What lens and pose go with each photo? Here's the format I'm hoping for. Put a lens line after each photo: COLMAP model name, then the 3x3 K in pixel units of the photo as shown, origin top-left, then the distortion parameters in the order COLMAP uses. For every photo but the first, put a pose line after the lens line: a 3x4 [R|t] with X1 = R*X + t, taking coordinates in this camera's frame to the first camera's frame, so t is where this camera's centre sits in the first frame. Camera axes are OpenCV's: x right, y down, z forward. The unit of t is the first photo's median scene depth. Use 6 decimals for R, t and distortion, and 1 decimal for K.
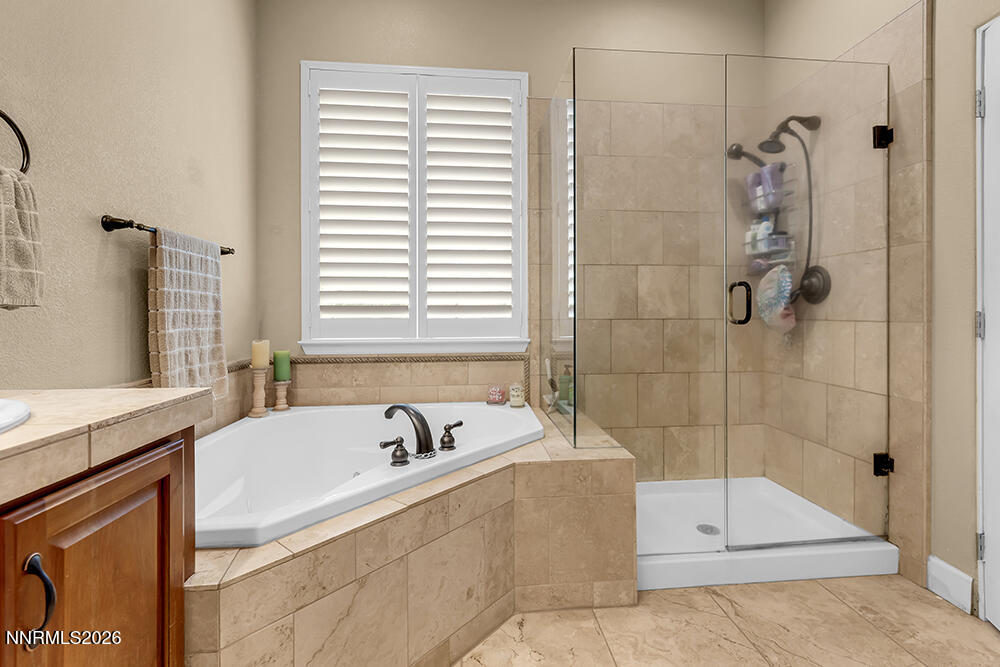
lens RADIAL K [[450.4, 0, 513.1], [0, 450.4, 309.8], [0, 0, 1]] dist [0.003308, 0.000018]
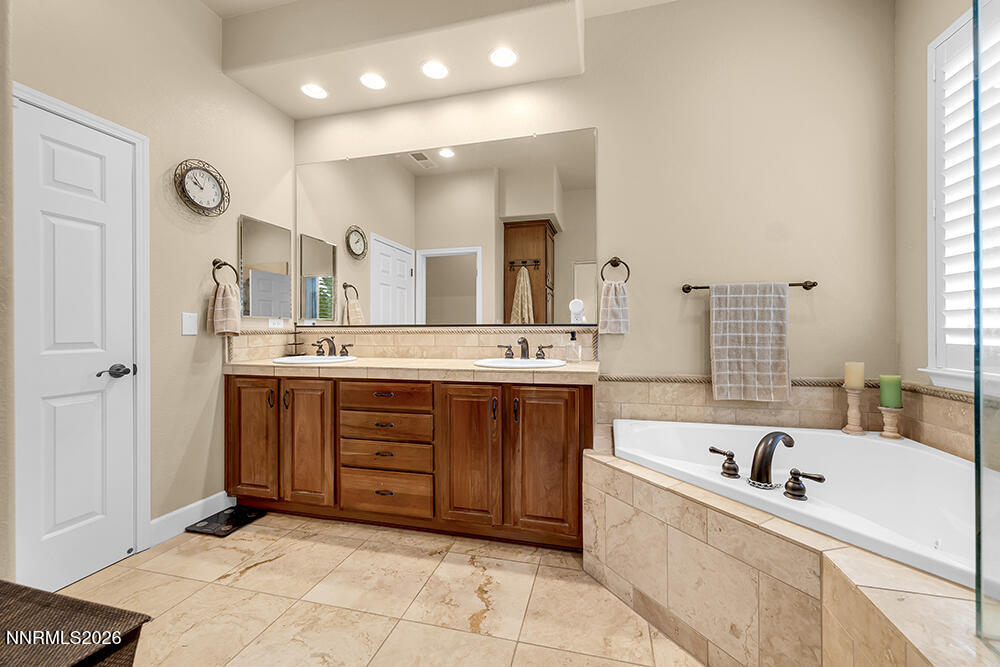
lens RADIAL K [[384.7, 0, 516.7], [0, 384.7, 331.8], [0, 0, 1]] dist [0.001160, 0.000044]
pose [[-0.333588, 0.009760, -0.942668, 0.709349], [0.011387, 0.999915, 0.006323, -0.023405], [0.942650, -0.008625, -0.333671, 0.708224]]
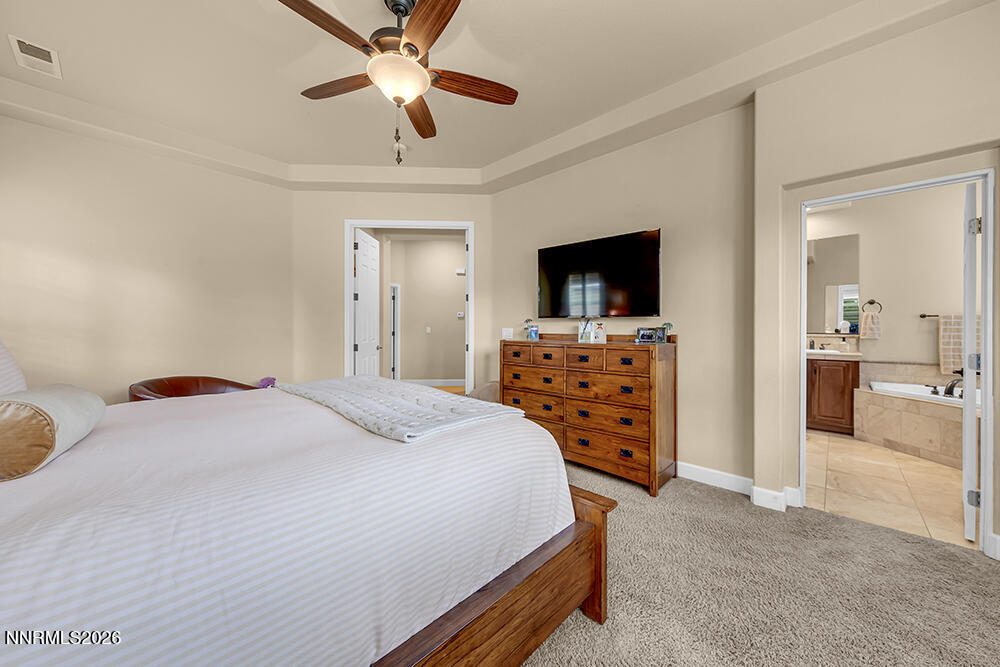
lens RADIAL K [[369.5, 0, 501.5], [0, 369.5, 328.4], [0, 0, 1]] dist [0.000523, 0.000045]
pose [[-0.751213, 0.000146, -0.660060, 2.960453], [0.002424, 0.999994, -0.002538, -0.075298], [0.660056, -0.003506, -0.751208, 0.816214]]
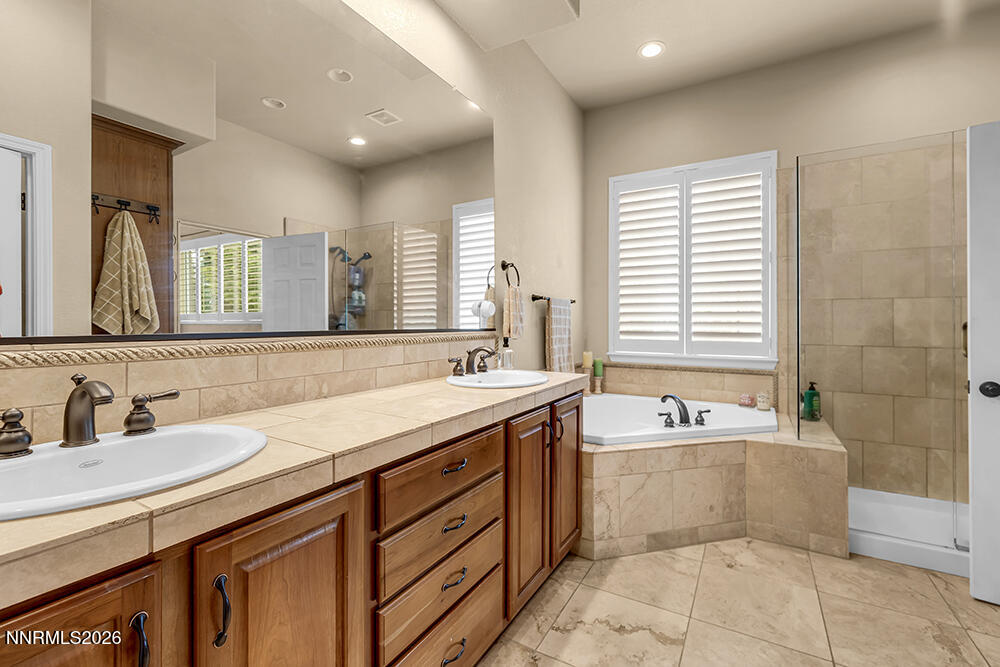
lens RADIAL K [[434.2, 0, 508.0], [0, 434.2, 319.1], [0, 0, 1]] dist [0.001971, -0.000061]
pose [[0.812664, 0.001295, -0.582731, 0.198085], [-0.001160, 0.999999, 0.000604, -0.072587], [0.582731, 0.000185, 0.812665, -0.659421]]
